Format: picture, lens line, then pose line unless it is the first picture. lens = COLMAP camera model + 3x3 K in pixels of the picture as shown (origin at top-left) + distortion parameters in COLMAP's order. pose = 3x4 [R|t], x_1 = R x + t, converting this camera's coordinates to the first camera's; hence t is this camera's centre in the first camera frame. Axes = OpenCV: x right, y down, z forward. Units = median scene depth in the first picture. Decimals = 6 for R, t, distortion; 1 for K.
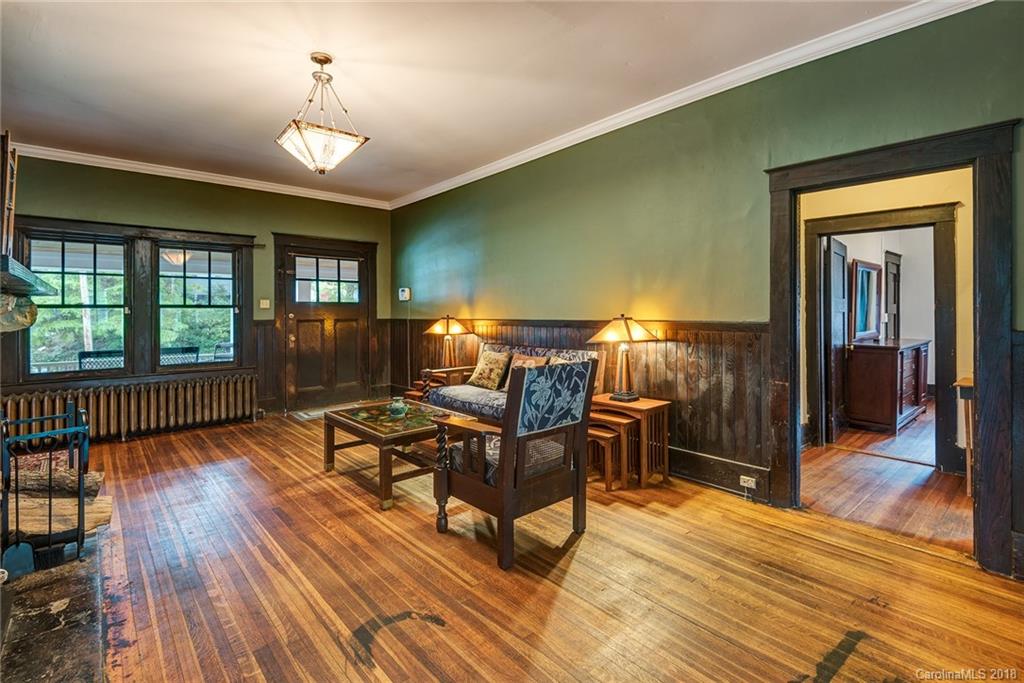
lens RADIAL K [[472.5, 0, 515.3], [0, 472.5, 311.0], [0, 0, 1]] dist [0.024428, -0.018089]
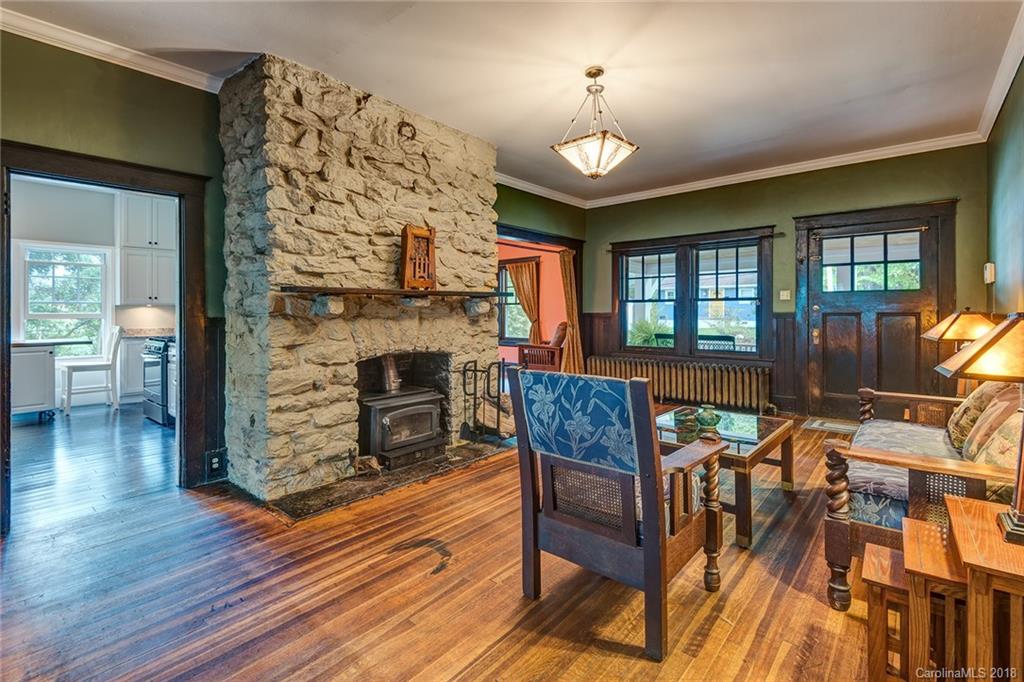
lens RADIAL K [[472.5, 0, 515.3], [0, 472.5, 310.5], [0, 0, 1]] dist [0.024428, -0.018089]
pose [[0.138874, 0.006029, -0.990292, 0.360094], [0.008977, 0.999933, 0.007347, 0.003595], [0.990269, -0.009910, 0.138811, 0.367666]]
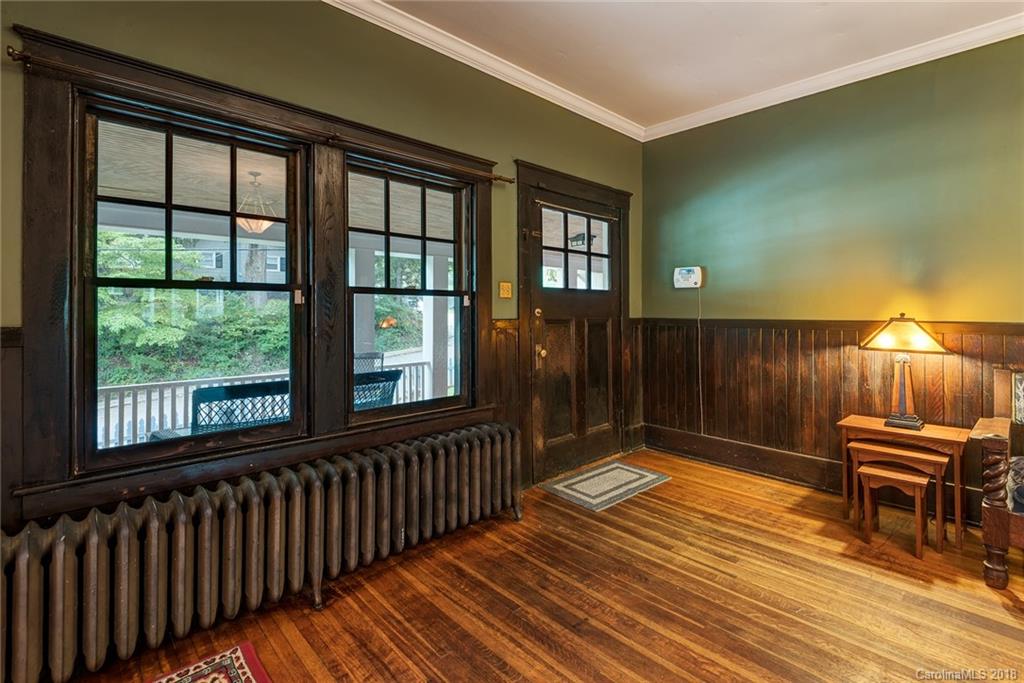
lens RADIAL K [[472.5, 0, 515.3], [0, 472.5, 311.0], [0, 0, 1]] dist [0.024428, -0.018089]
pose [[0.999446, 0.007810, 0.032350, -0.578673], [-0.007929, 0.999962, 0.003530, 0.008162], [-0.032322, -0.003785, 0.999470, 0.497014]]
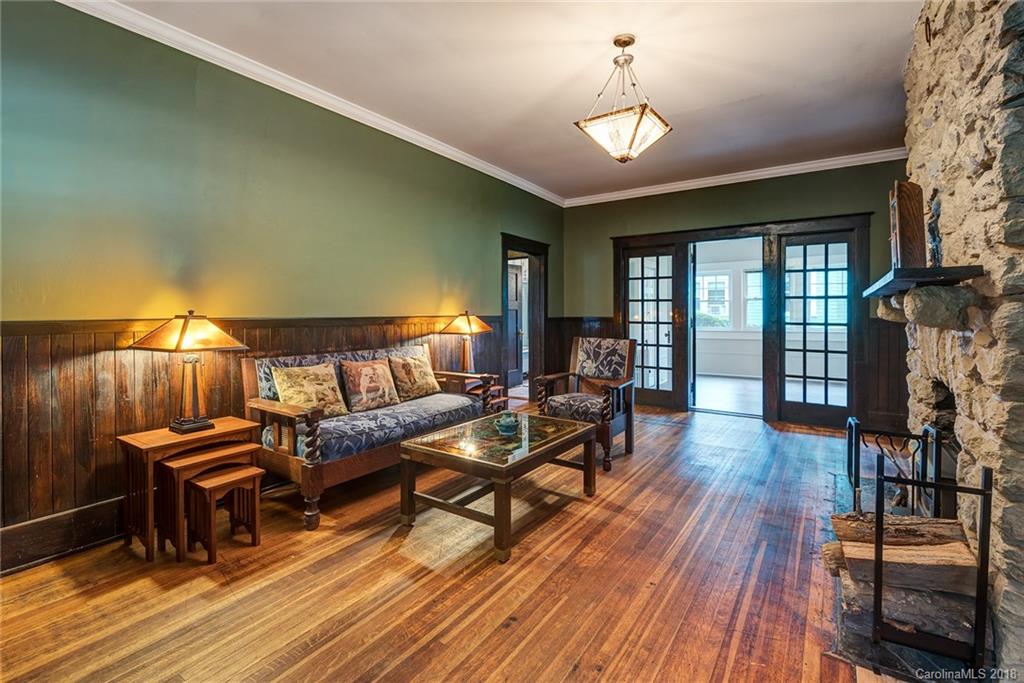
lens RADIAL K [[475.7, 0, 519.5], [0, 475.7, 315.6], [0, 0, 1]] dist [0.033535, -0.017561]
pose [[-0.263979, -0.005166, 0.964515, -0.705335], [-0.008419, 0.999960, 0.003052, 0.010077], [-0.964492, -0.007315, -0.264012, 0.807700]]
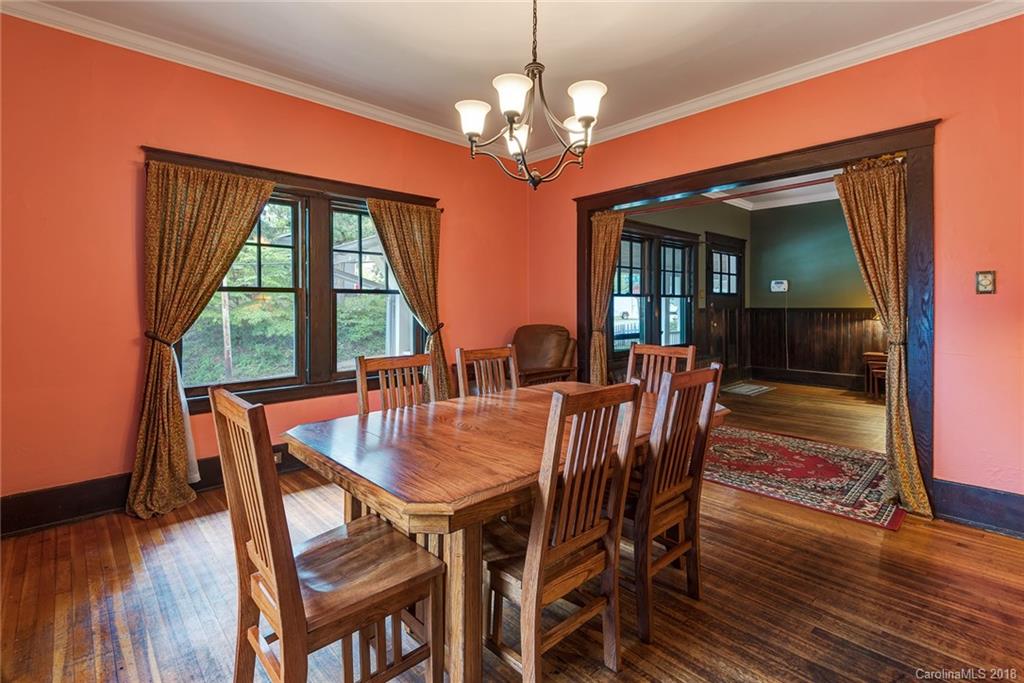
lens RADIAL K [[475.7, 0, 519.5], [0, 475.7, 315.6], [0, 0, 1]] dist [0.033535, -0.017561]
pose [[0.999438, 0.000968, 0.033513, -1.087619], [-0.001784, 0.999702, 0.024332, 0.010376], [-0.033480, -0.024378, 0.999142, -0.142531]]
